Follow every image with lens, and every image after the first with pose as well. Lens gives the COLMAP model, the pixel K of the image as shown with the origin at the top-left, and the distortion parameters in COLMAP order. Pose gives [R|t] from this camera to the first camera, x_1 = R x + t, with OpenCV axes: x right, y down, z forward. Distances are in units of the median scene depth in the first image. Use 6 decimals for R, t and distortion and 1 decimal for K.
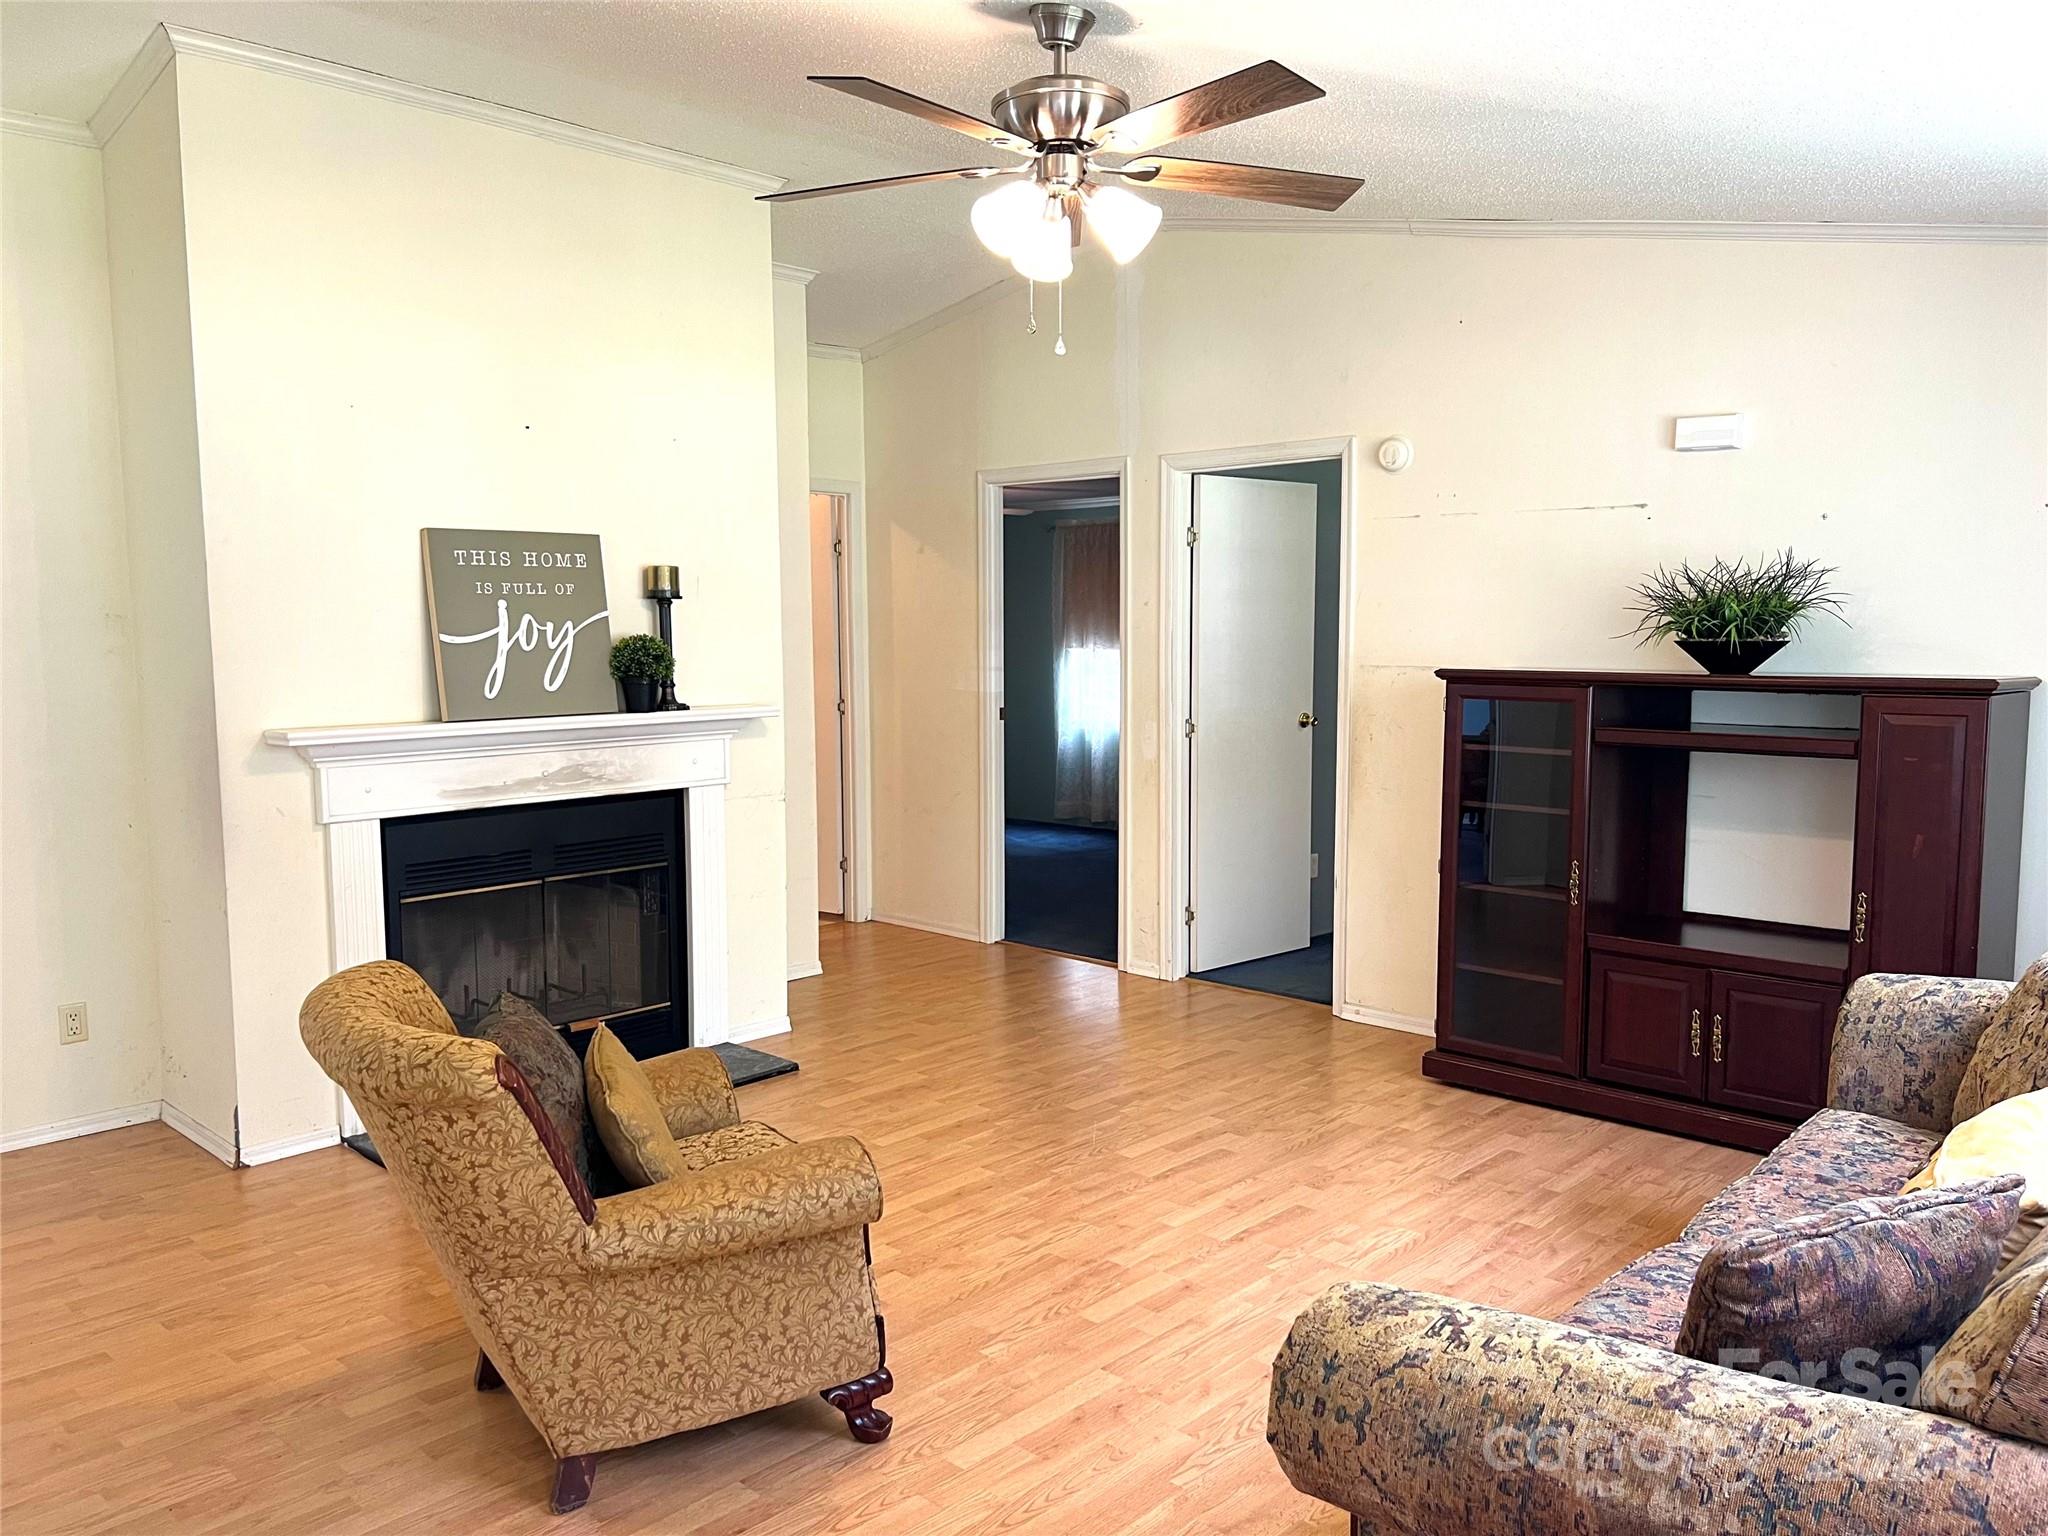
lens RADIAL K [[1539.3, 0, 1013.8], [0, 1539.3, 777.4], [0, 0, 1]] dist [0.085552, -0.103193]
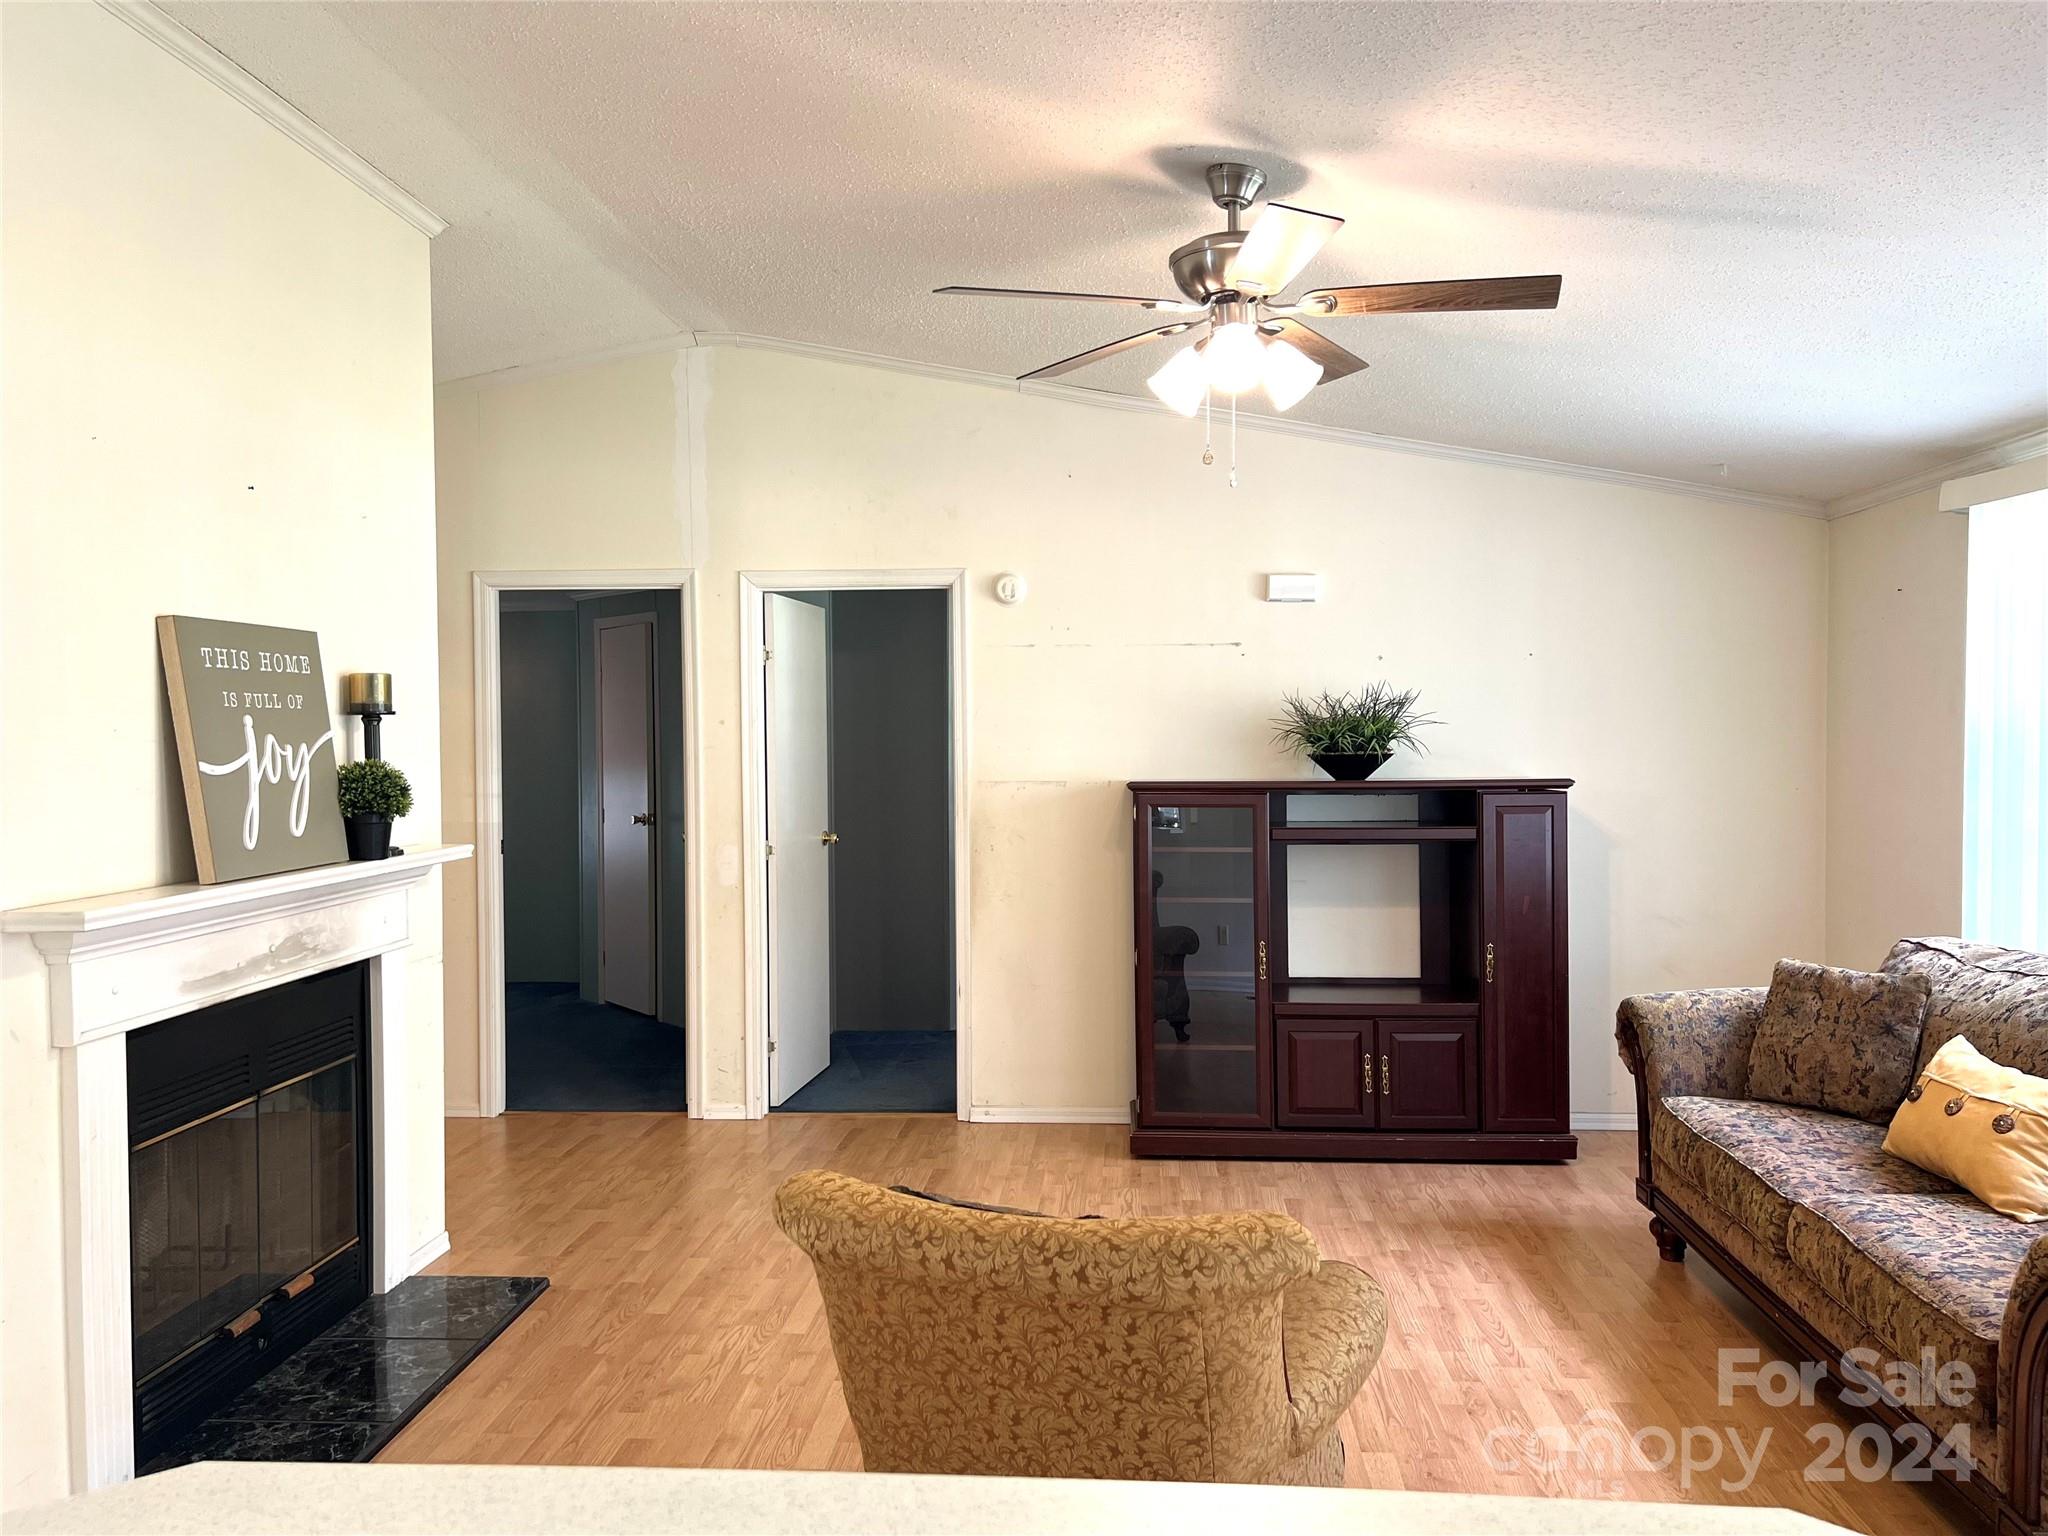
lens RADIAL K [[1546.7, 0, 1014.4], [0, 1546.7, 766.3], [0, 0, 1]] dist [0.063630, -0.101793]
pose [[0.775019, -0.015656, 0.631744, -0.508283], [0.070107, 0.995652, -0.061331, -0.018960], [-0.628037, 0.091822, 0.772747, 0.197307]]
